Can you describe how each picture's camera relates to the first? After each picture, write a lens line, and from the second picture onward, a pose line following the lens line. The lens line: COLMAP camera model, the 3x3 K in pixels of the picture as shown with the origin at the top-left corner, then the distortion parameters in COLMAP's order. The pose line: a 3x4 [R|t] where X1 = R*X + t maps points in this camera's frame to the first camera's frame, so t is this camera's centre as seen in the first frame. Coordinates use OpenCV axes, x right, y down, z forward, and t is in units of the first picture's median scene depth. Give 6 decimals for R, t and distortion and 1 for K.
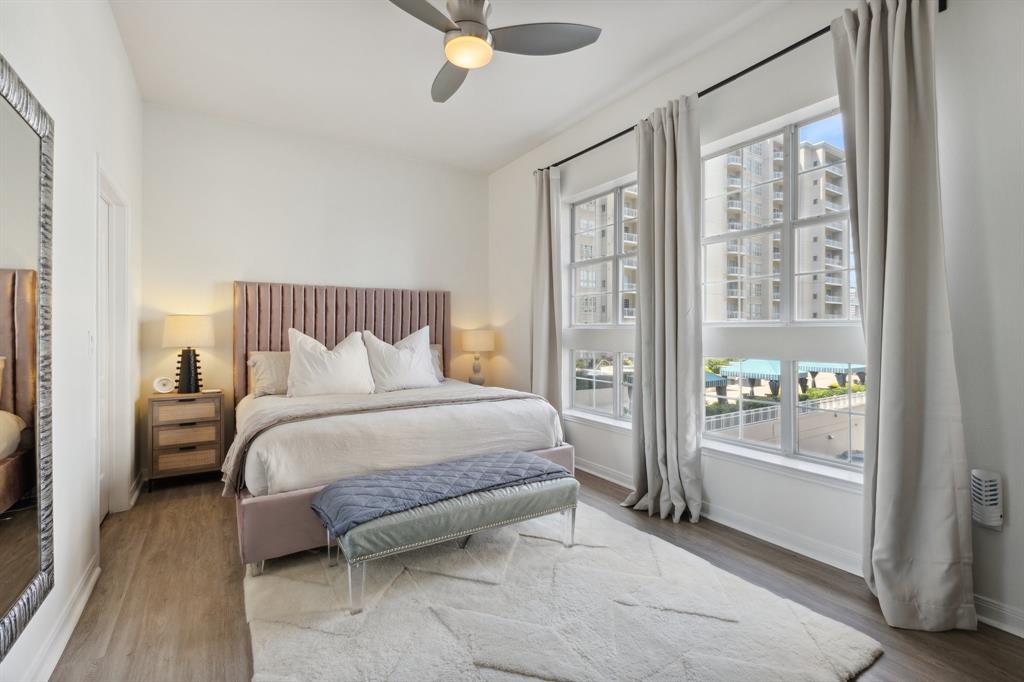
lens RADIAL K [[468.5, 0, 510.2], [0, 468.5, 332.3], [0, 0, 1]] dist [0.003438, -0.001014]
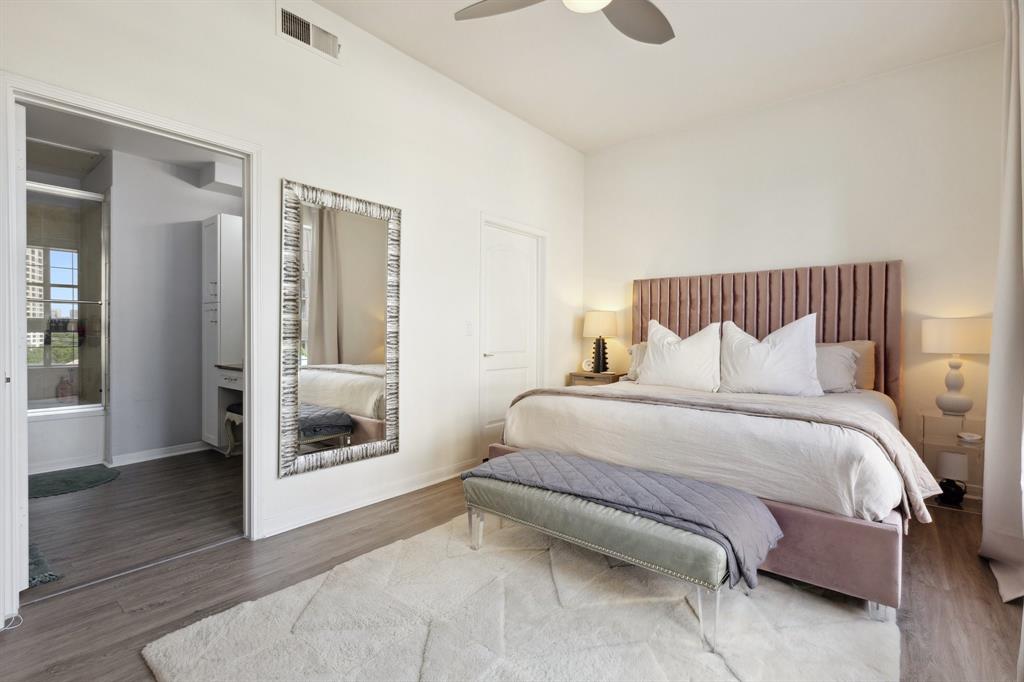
lens RADIAL K [[468.5, 0, 506.3], [0, 468.5, 336.0], [0, 0, 1]] dist [0.003438, -0.001014]
pose [[0.303547, 0.007893, -0.952784, 0.445763], [-0.006043, 0.999962, 0.006358, 0.023490], [0.952797, 0.003827, 0.303583, 0.379174]]
